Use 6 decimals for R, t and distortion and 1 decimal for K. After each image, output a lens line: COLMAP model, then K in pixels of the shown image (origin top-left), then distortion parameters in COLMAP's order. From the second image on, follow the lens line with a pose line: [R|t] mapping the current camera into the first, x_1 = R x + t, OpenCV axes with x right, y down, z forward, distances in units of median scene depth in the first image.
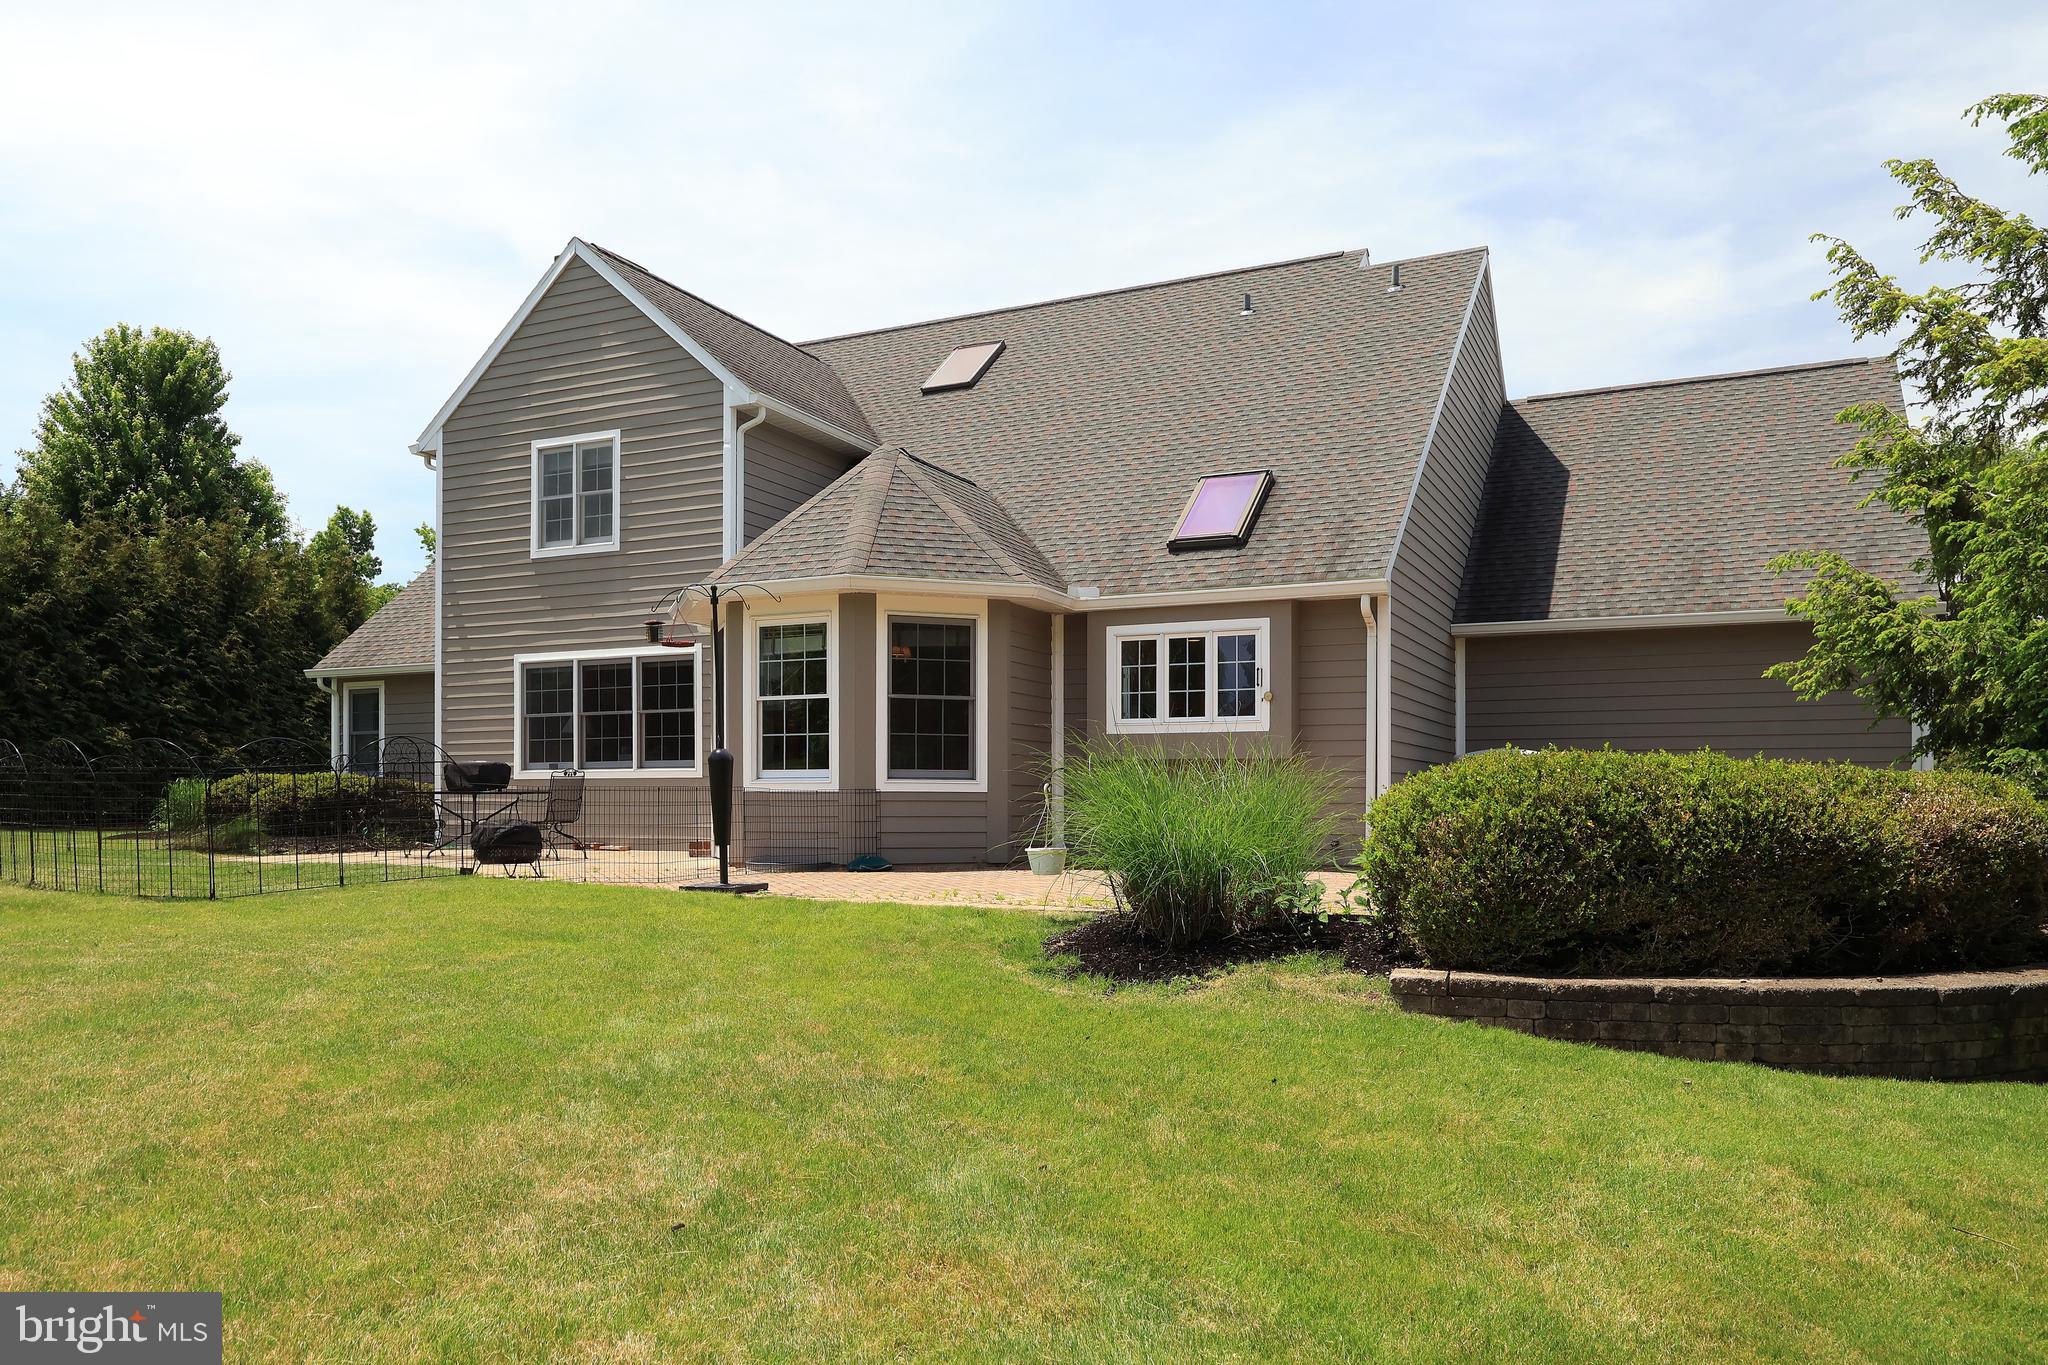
lens RADIAL K [[1457.8, 0, 1028.2], [0, 1457.8, 816.1], [0, 0, 1]] dist [0.039874, 0.005799]
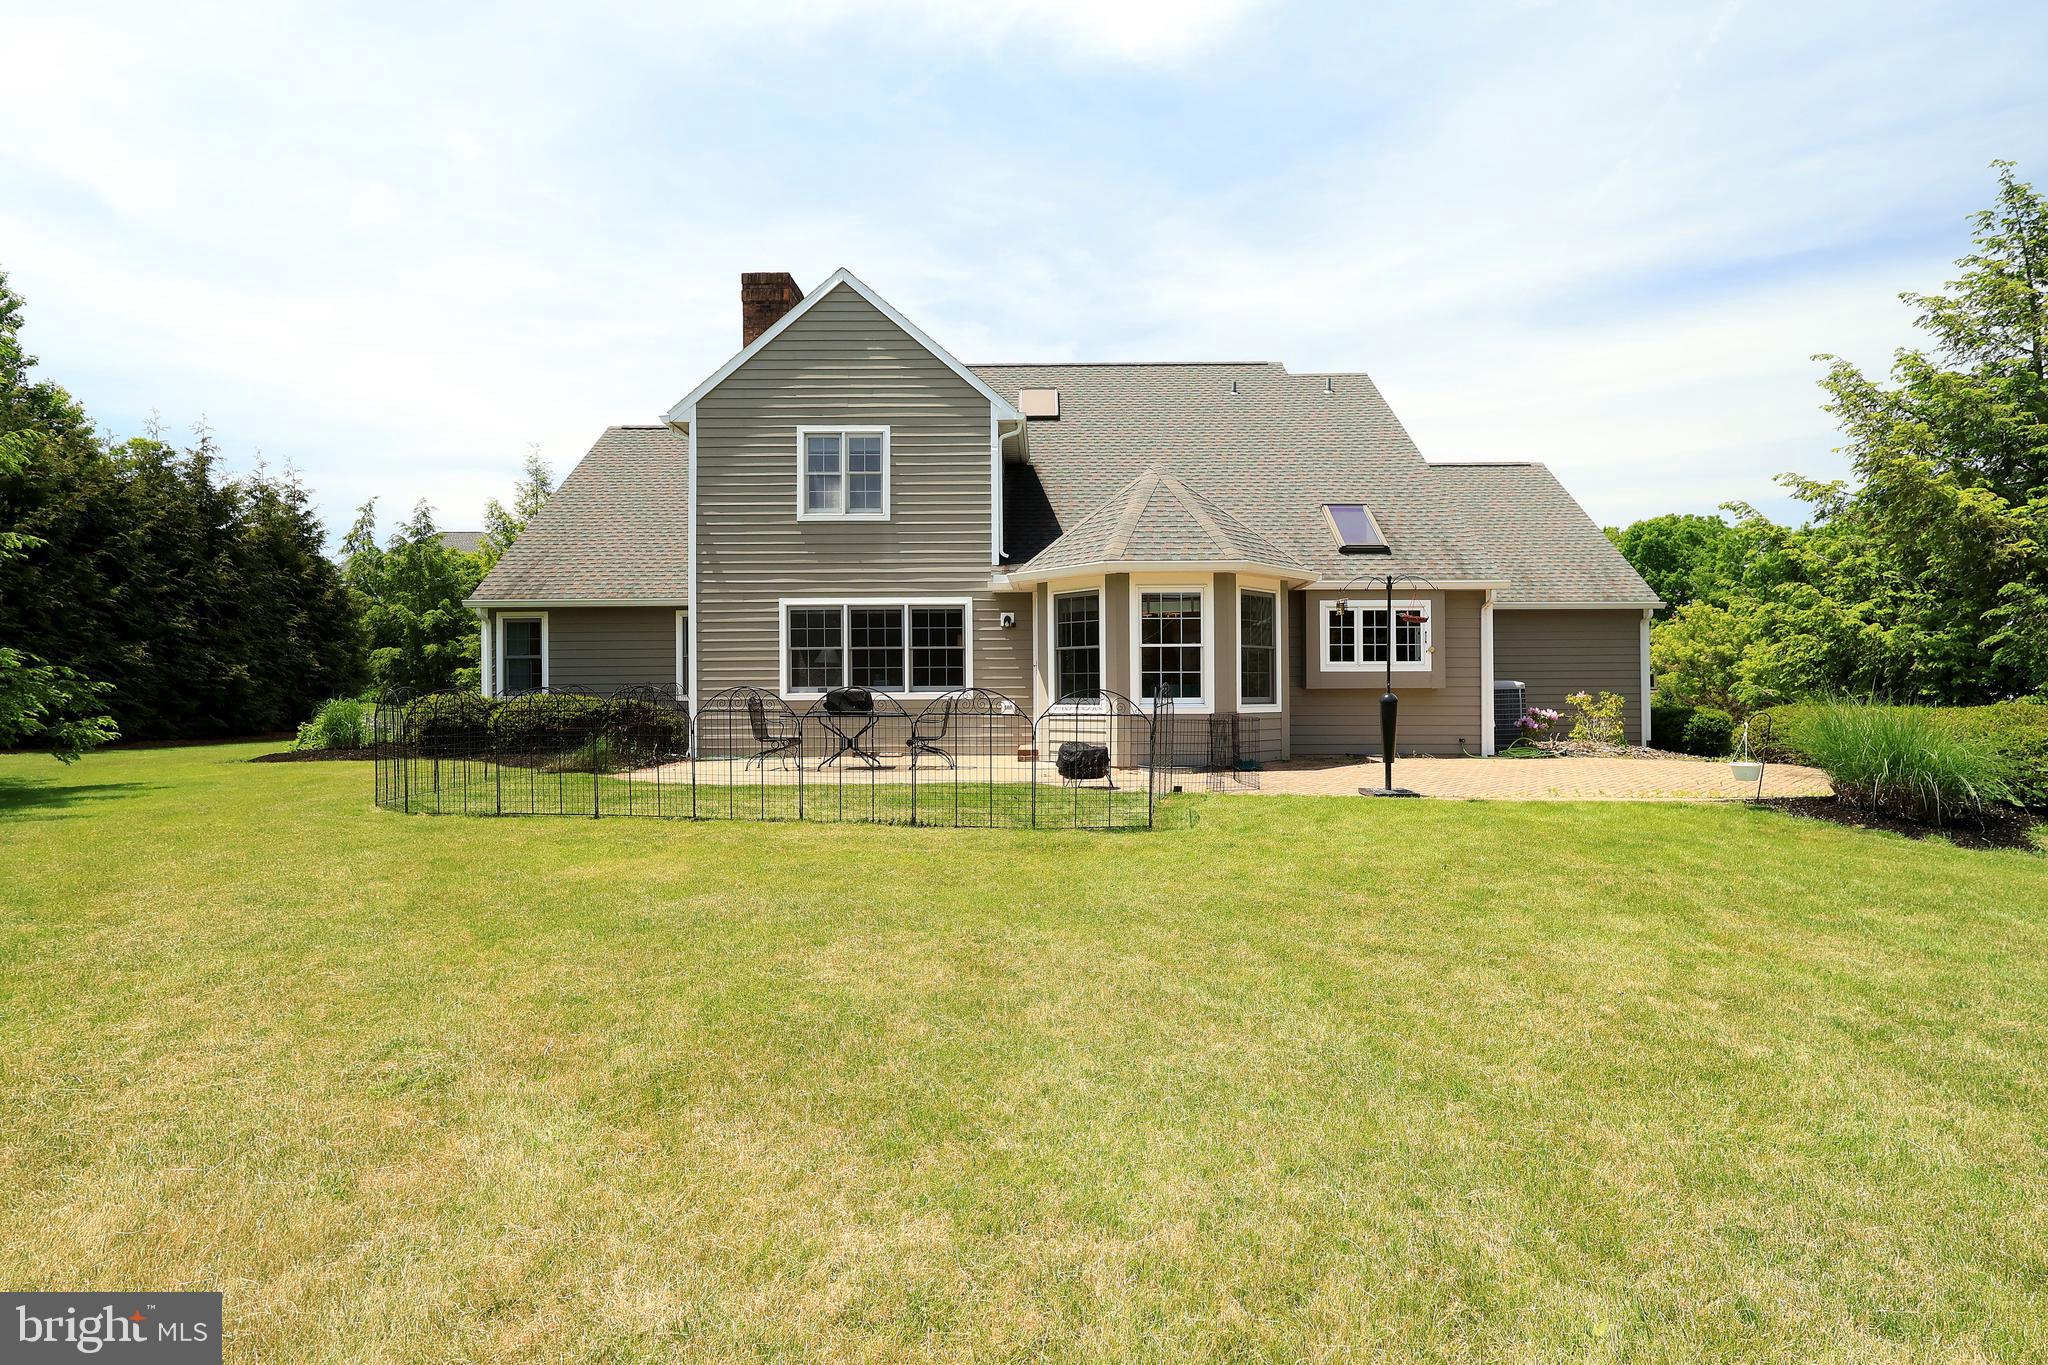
lens RADIAL K [[972.8, 0, 1065.7], [0, 972.8, 688.8], [0, 0, 1]] dist [-0.001953, 0.000207]
pose [[0.893615, -0.005503, 0.448800, -0.520317], [0.010790, 0.999899, -0.009223, -0.026295], [-0.448704, 0.013084, 0.893584, 0.181354]]
